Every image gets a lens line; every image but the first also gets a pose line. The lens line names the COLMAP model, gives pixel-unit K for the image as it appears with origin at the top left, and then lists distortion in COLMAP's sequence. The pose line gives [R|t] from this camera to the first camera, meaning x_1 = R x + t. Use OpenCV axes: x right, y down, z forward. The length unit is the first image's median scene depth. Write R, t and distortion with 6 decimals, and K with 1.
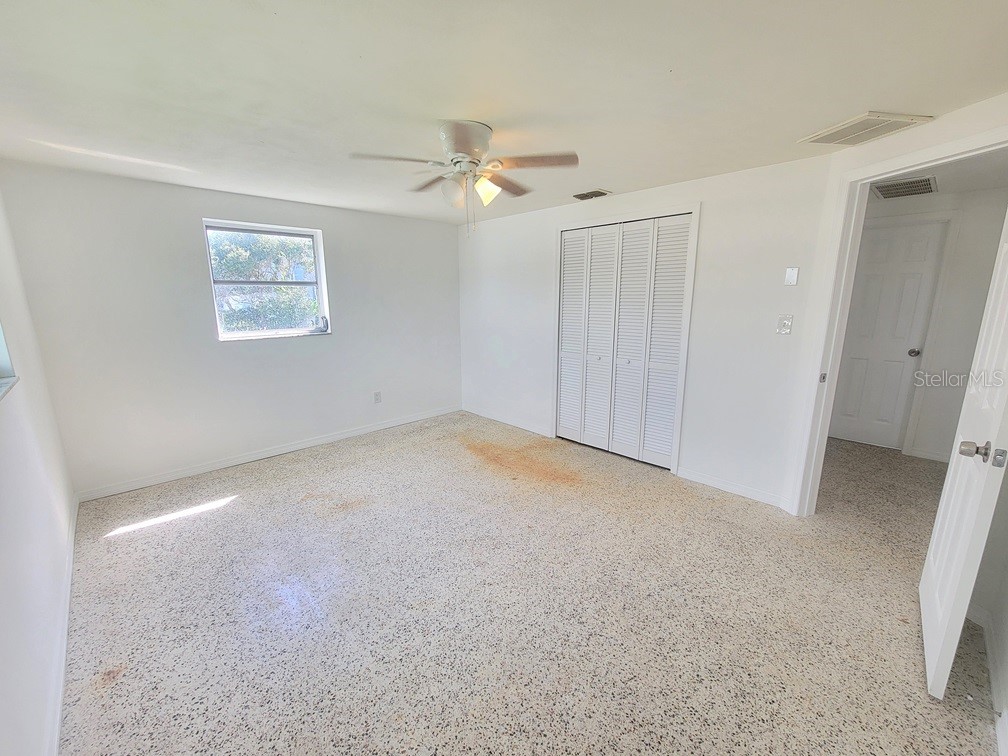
lens RADIAL K [[411.5, 0, 498.7], [0, 411.5, 379.2], [0, 0, 1]] dist [0.002576, -0.001241]
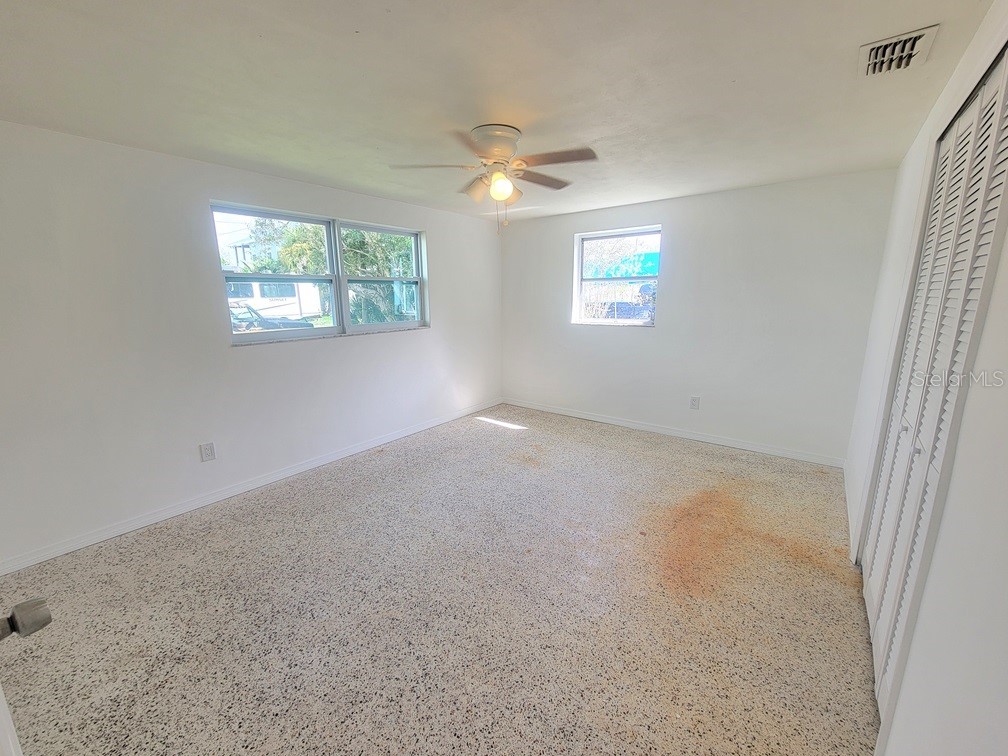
lens RADIAL K [[411.5, 0, 500.4], [0, 411.5, 379.3], [0, 0, 1]] dist [0.002576, -0.001241]
pose [[0.147182, 0.202722, -0.968112, 0.792526], [-0.188821, 0.966530, 0.173684, -0.129320], [0.970919, 0.157237, 0.180534, 0.679581]]
